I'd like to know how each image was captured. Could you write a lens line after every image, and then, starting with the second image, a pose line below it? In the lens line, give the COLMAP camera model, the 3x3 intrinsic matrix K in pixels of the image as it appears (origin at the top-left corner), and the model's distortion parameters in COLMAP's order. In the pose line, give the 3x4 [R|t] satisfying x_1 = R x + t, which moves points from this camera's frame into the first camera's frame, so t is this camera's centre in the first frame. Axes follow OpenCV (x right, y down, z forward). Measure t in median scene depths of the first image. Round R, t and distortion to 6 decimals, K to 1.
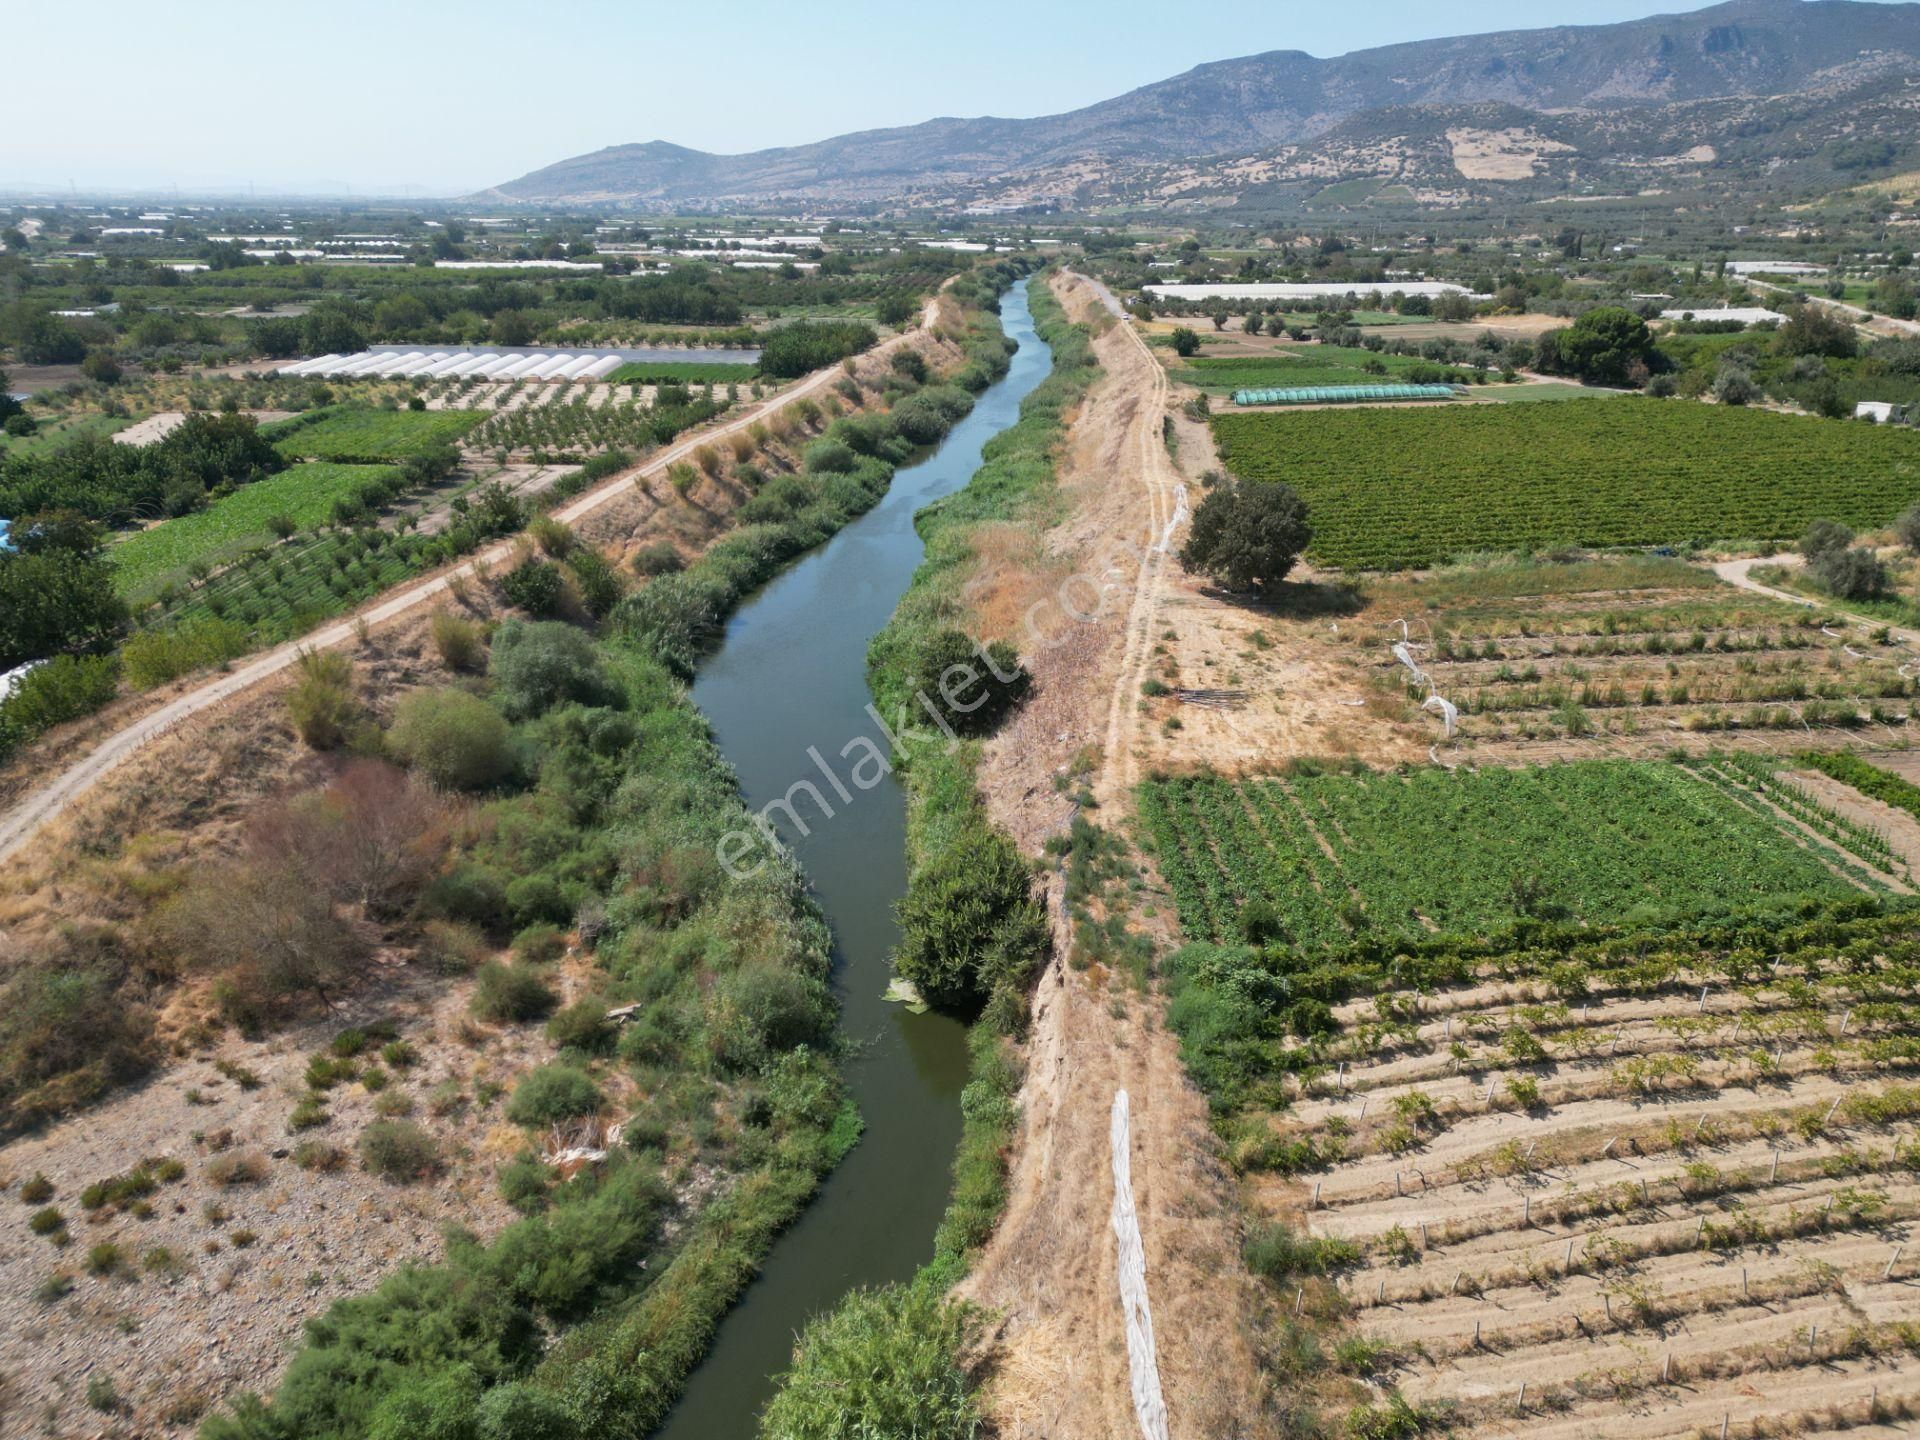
lens RADIAL K [[1328.0, 0, 959.2], [0, 1328.0, 722.7], [0, 0, 1]] dist [0.074422, -0.064733]
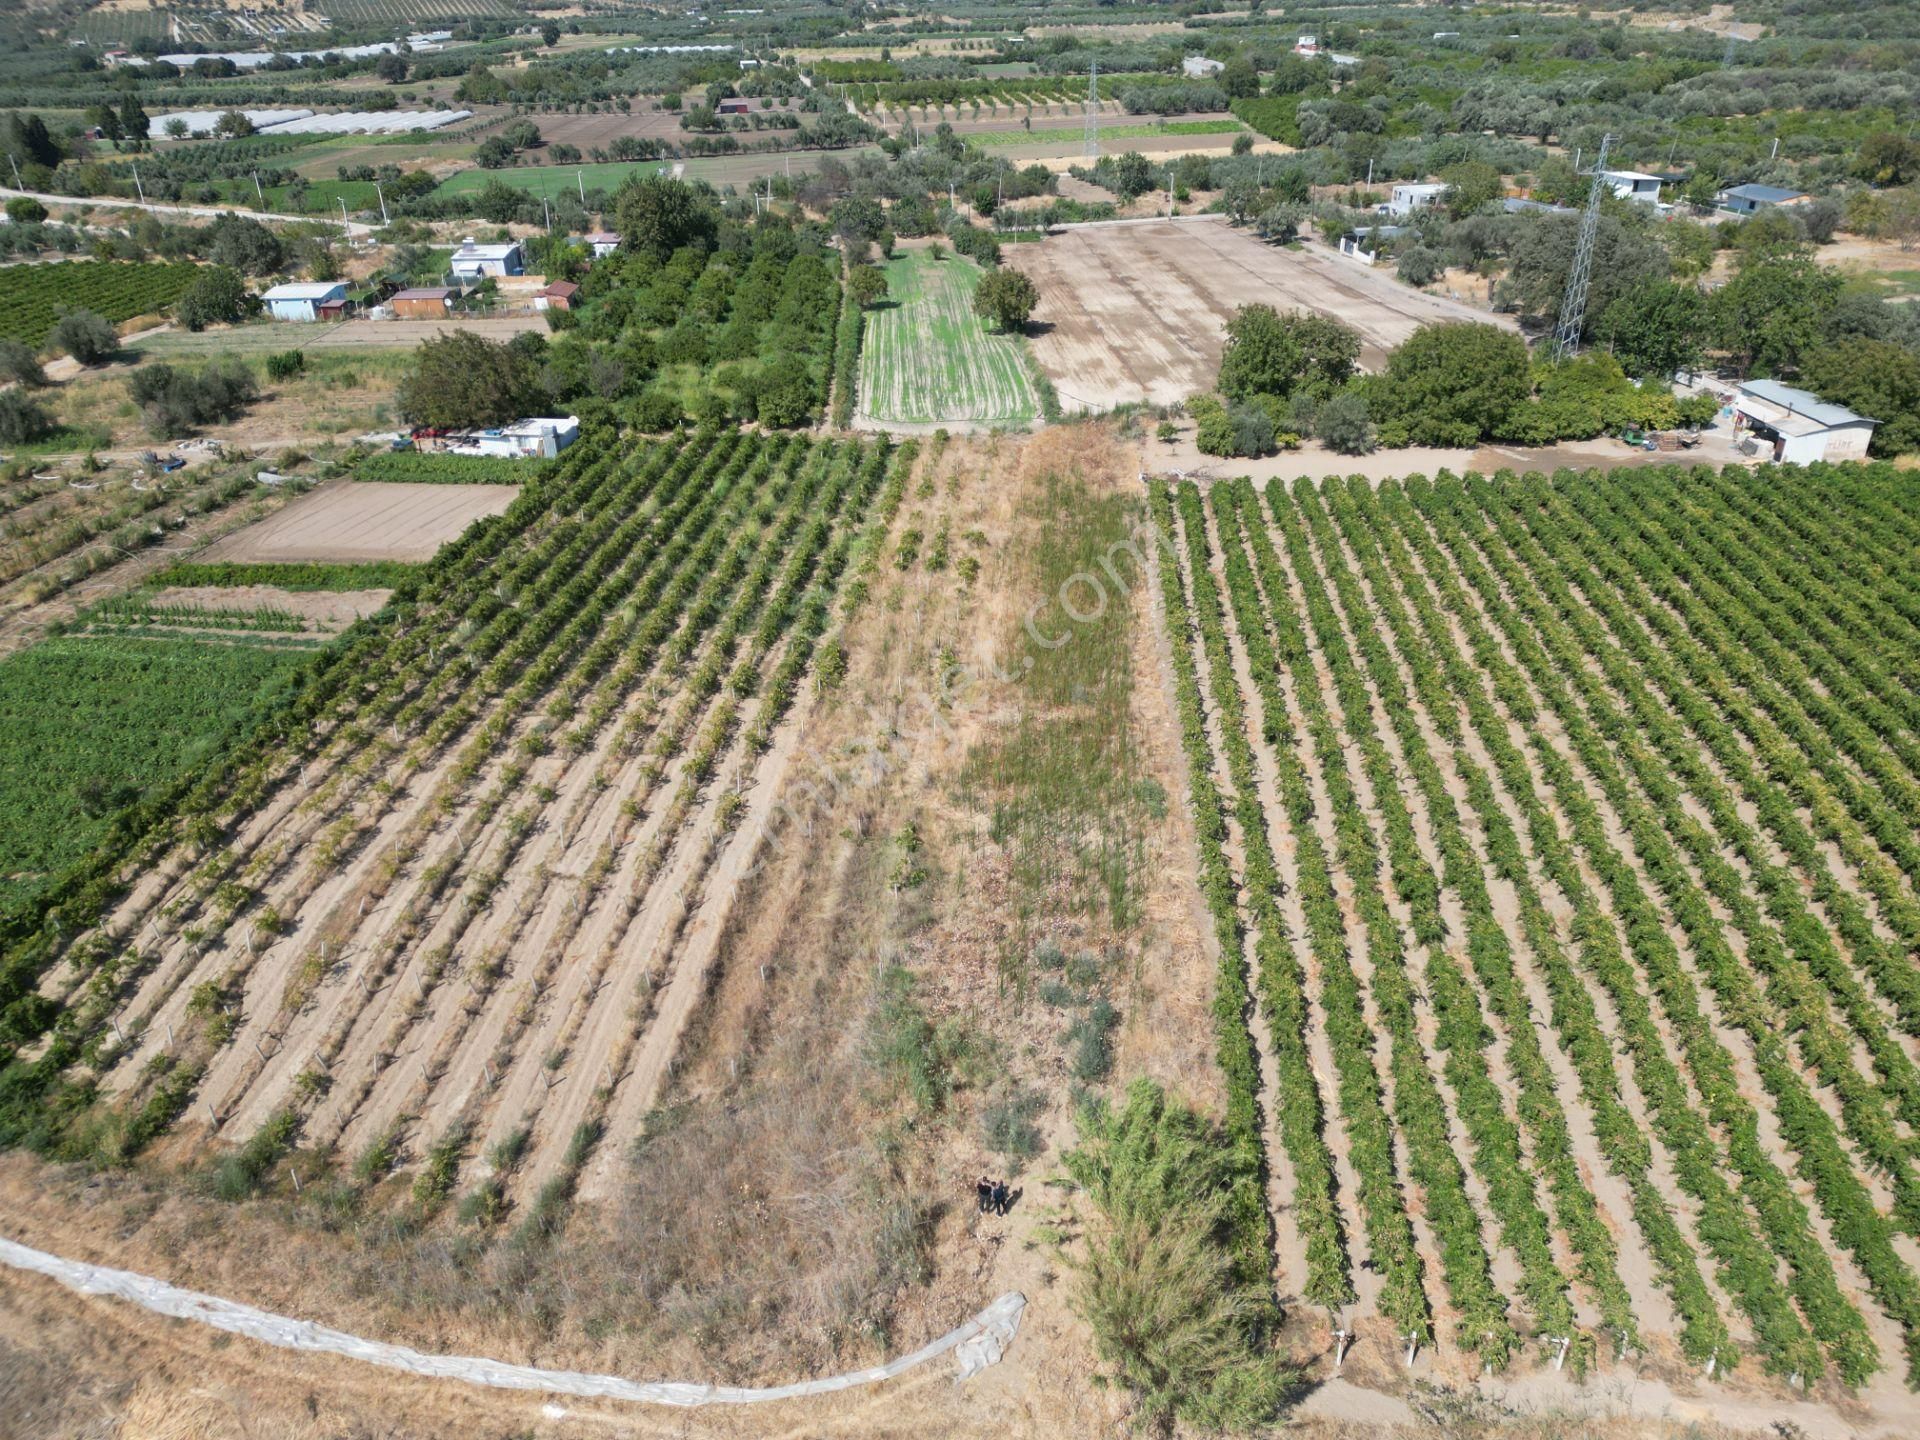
lens RADIAL K [[1332.4, 0, 951.5], [0, 1332.4, 727.2], [0, 0, 1]] dist [0.092161, -0.117760]
pose [[0.252811, -0.473920, 0.843497, -0.145665], [0.370991, 0.852662, 0.367877, -0.029227], [-0.893562, 0.219926, 0.391382, 0.024239]]
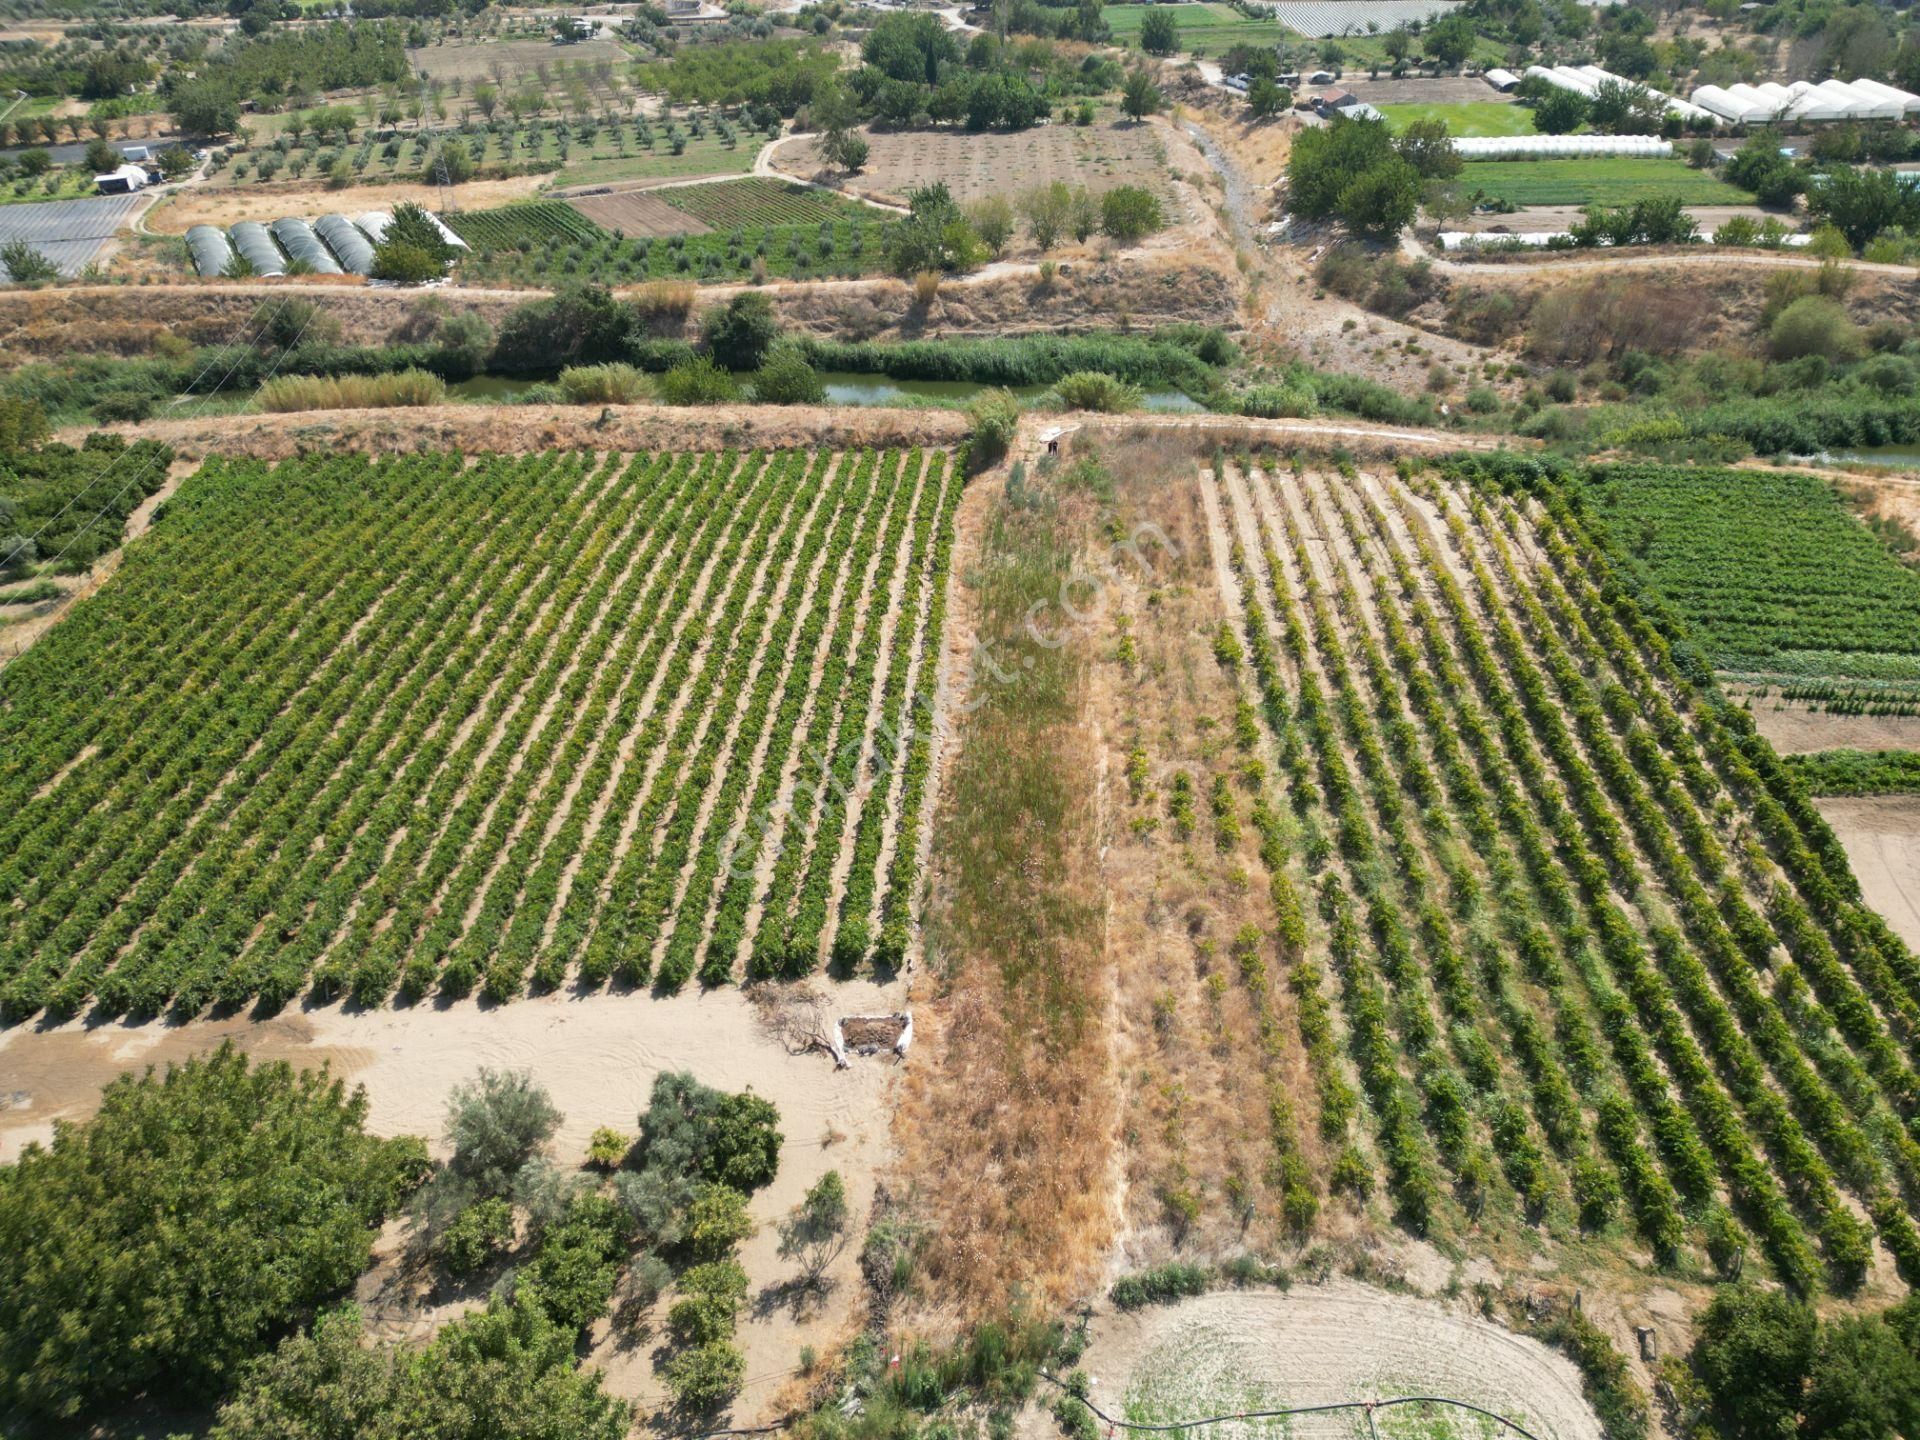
lens RADIAL K [[1328.0, 0, 959.2], [0, 1328.0, 722.7], [0, 0, 1]] dist [0.074422, -0.064733]
pose [[-0.218852, 0.547348, -0.807783, 1.223581], [-0.332116, 0.736638, 0.589121, -0.225953], [0.917498, 0.397208, 0.020568, 0.203168]]
